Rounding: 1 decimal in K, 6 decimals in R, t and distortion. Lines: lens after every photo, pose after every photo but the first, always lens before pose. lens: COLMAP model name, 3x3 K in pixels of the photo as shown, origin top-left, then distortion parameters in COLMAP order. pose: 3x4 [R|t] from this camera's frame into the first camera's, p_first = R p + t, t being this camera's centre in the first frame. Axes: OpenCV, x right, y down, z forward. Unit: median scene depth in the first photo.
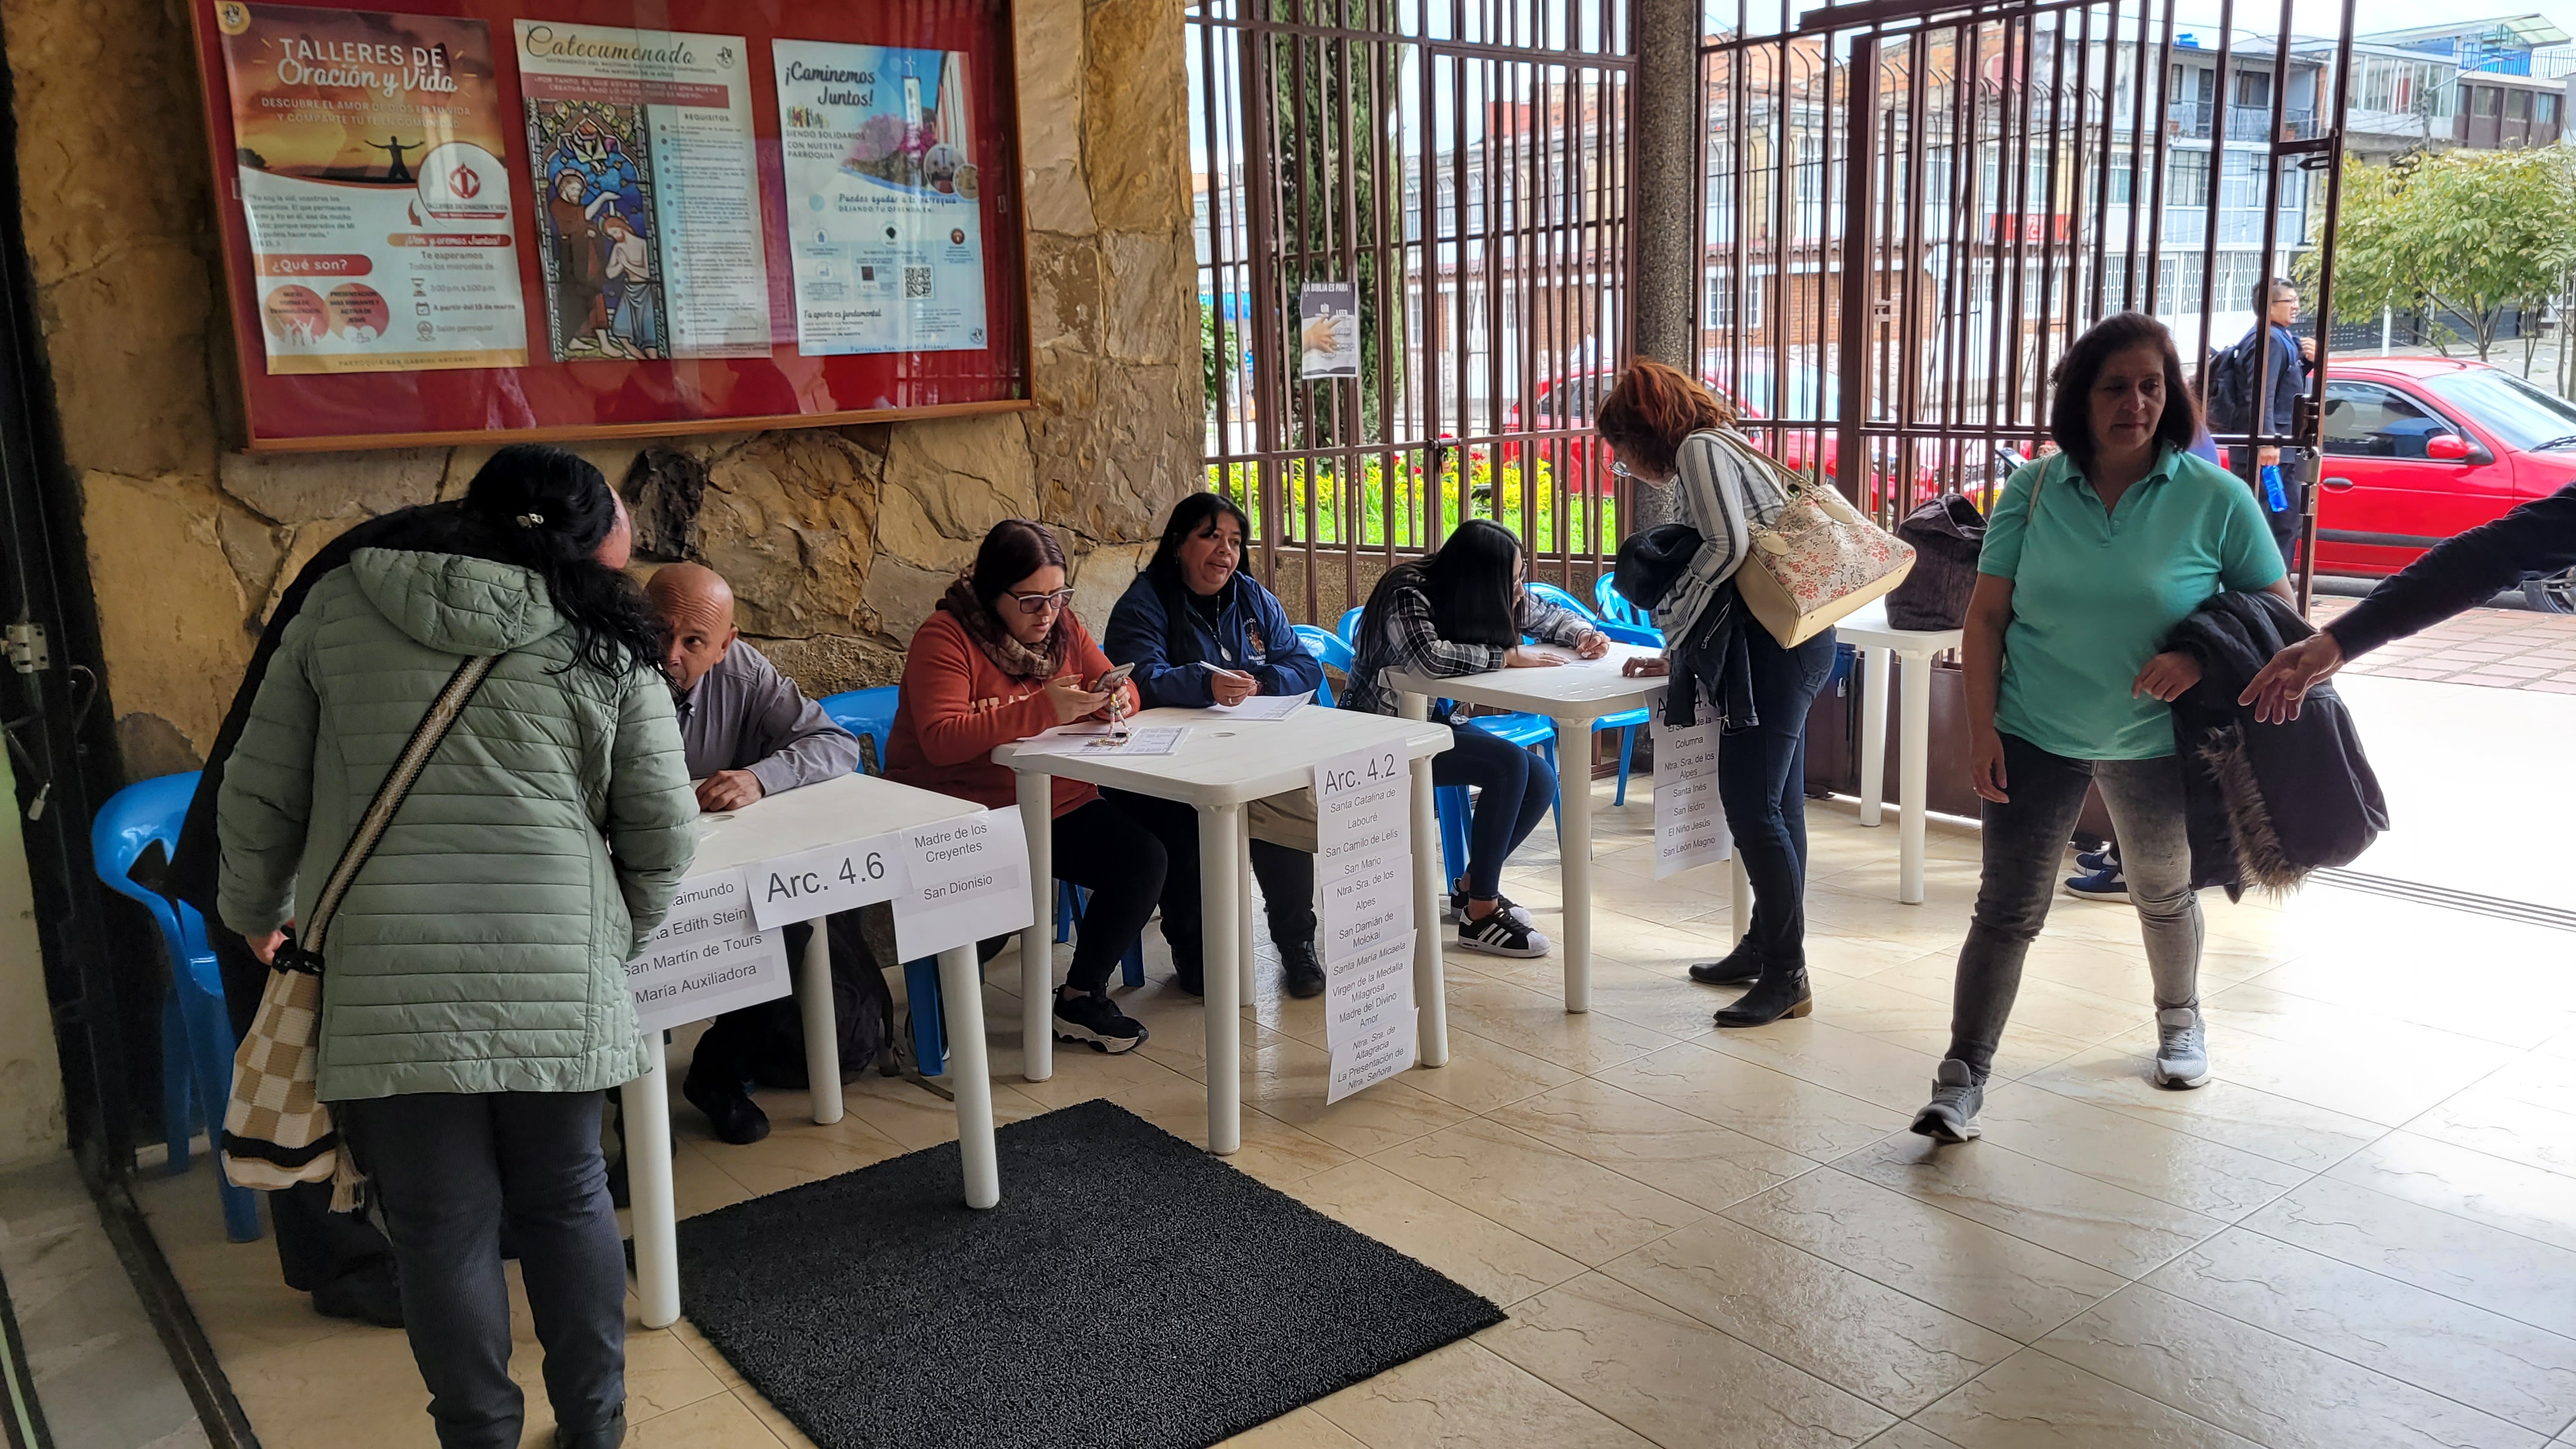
lens RADIAL K [[1958.5, 0, 1301.6], [0, 1958.5, 710.5], [0, 0, 1]] dist [0.045538, -0.034413]
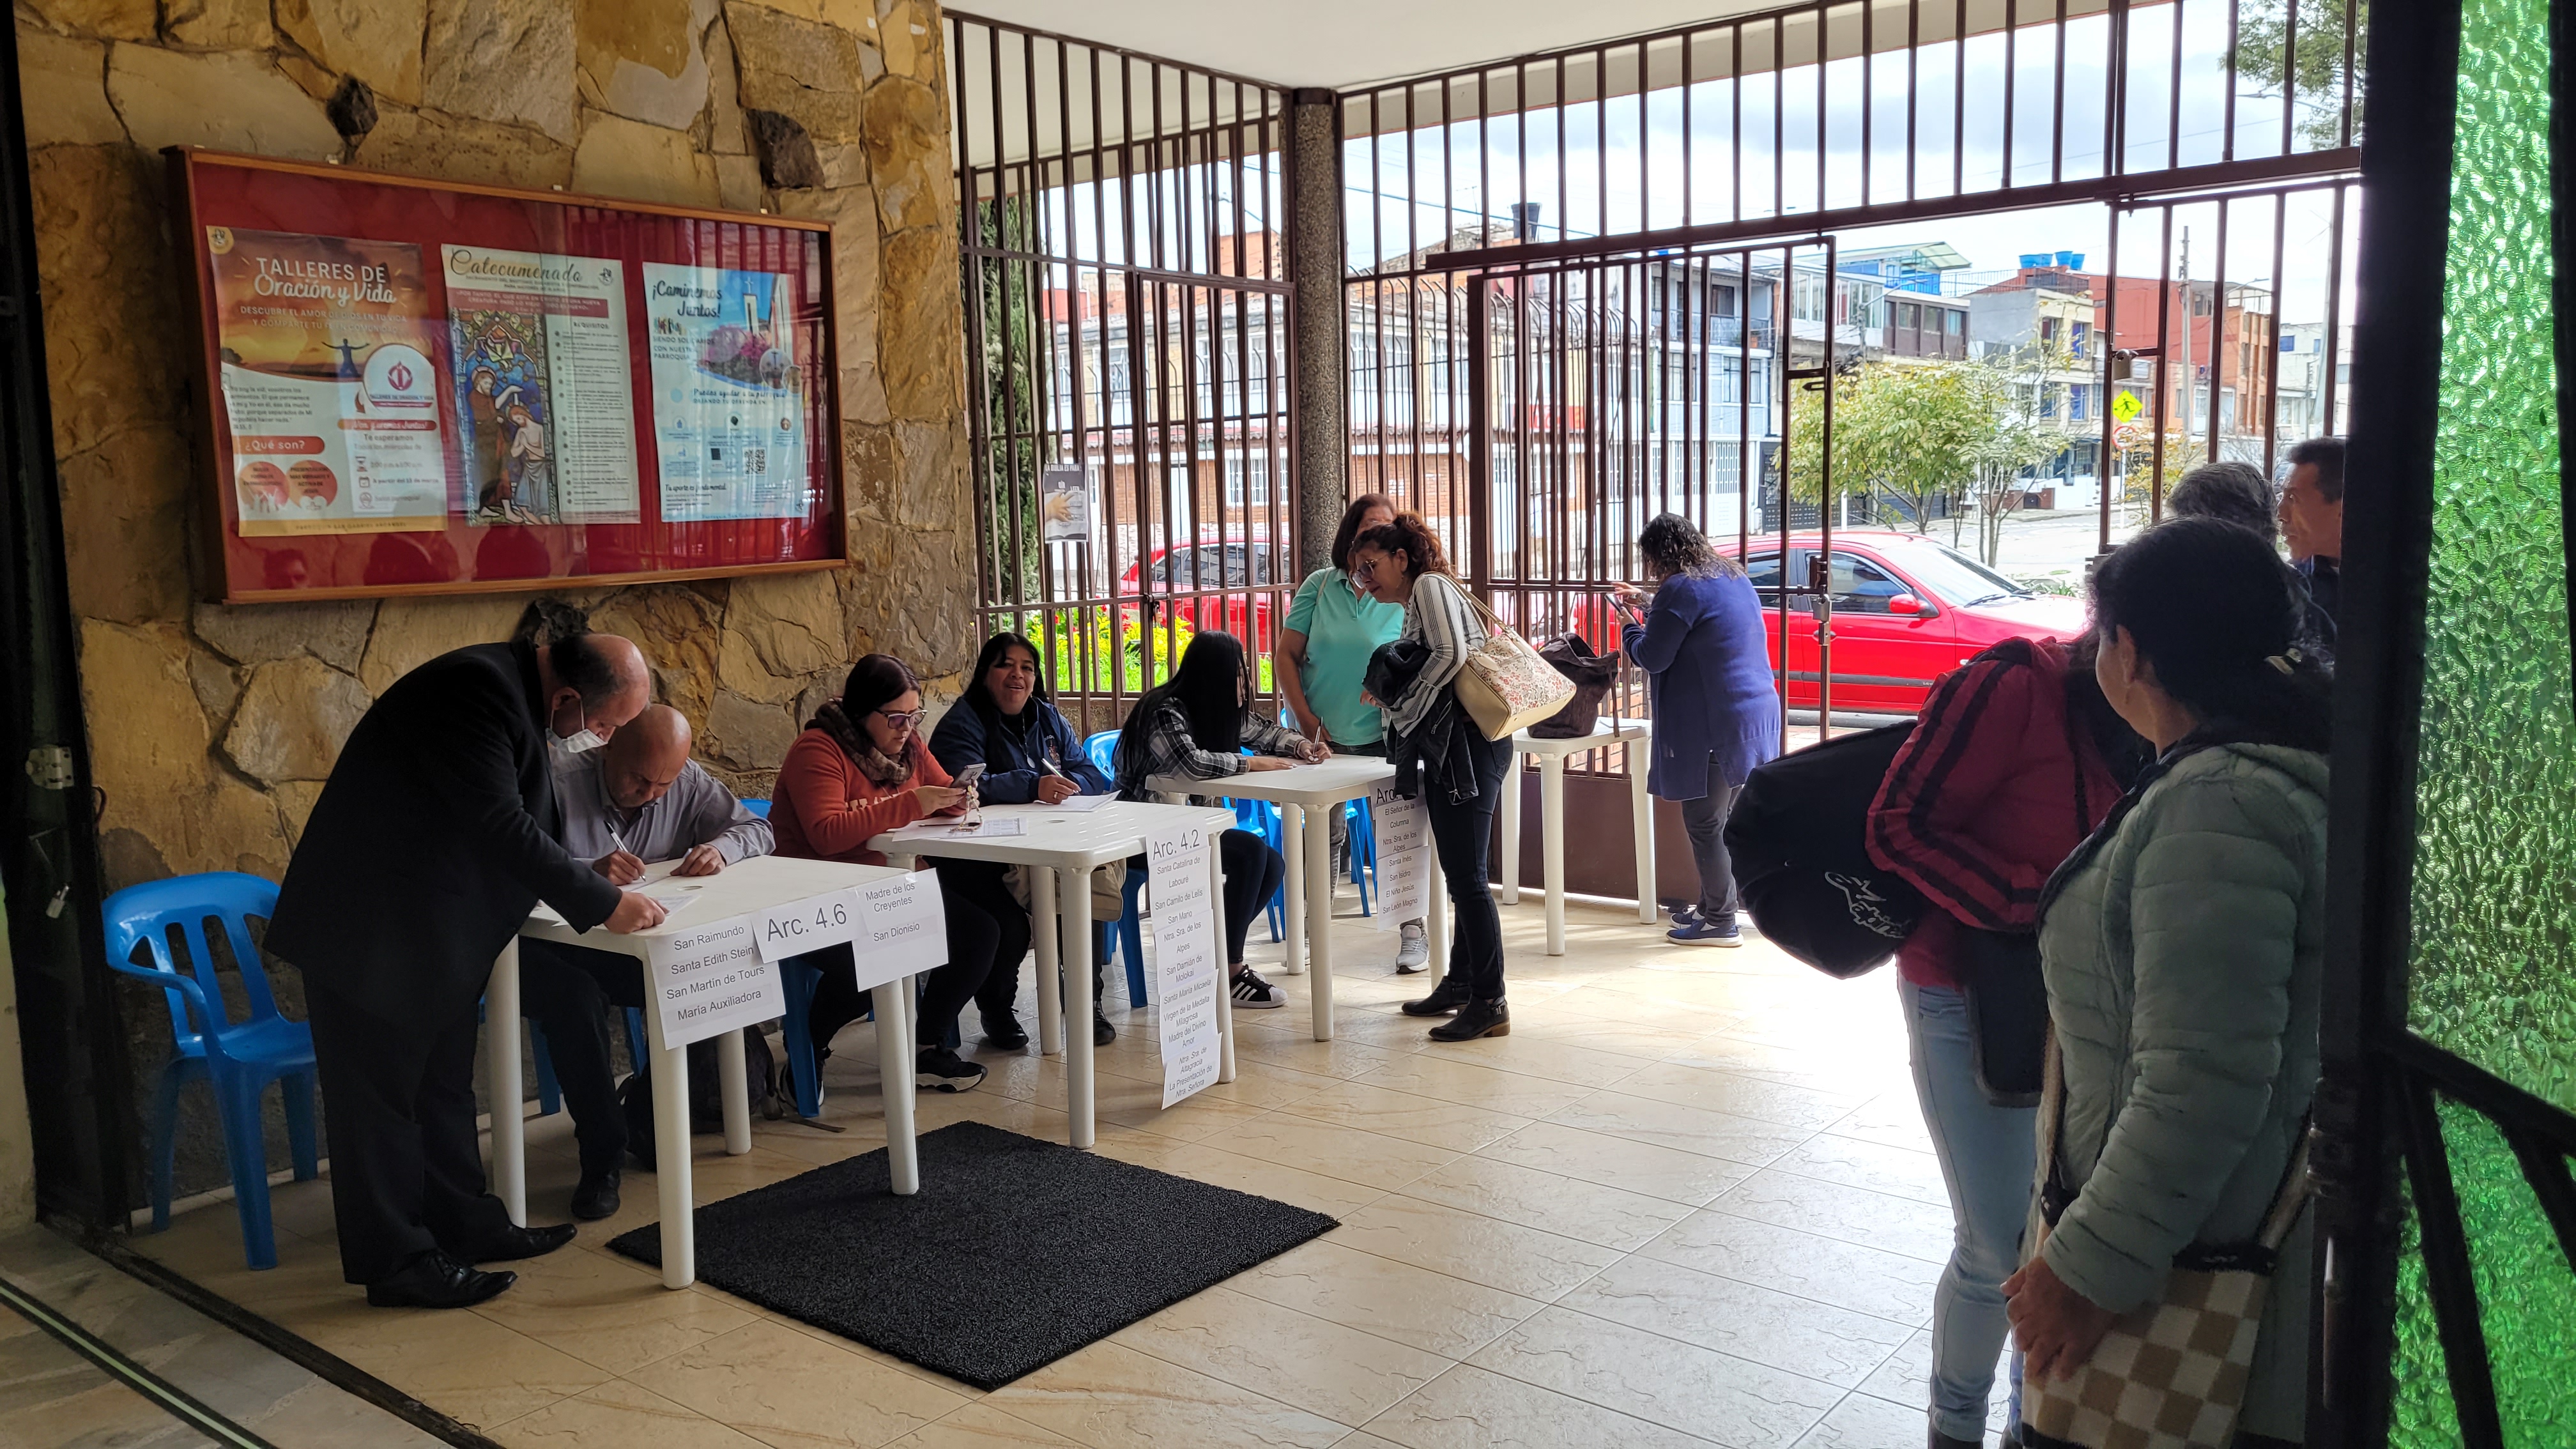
lens RADIAL K [[1958.5, 0, 1283.6], [0, 1958.5, 735.0], [0, 0, 1]] dist [0.045538, -0.034413]
pose [[0.975692, -0.021073, 0.218131, -0.160266], [0.037288, 0.996815, -0.070489, 0.048096], [-0.215951, 0.076910, 0.973370, -0.240627]]
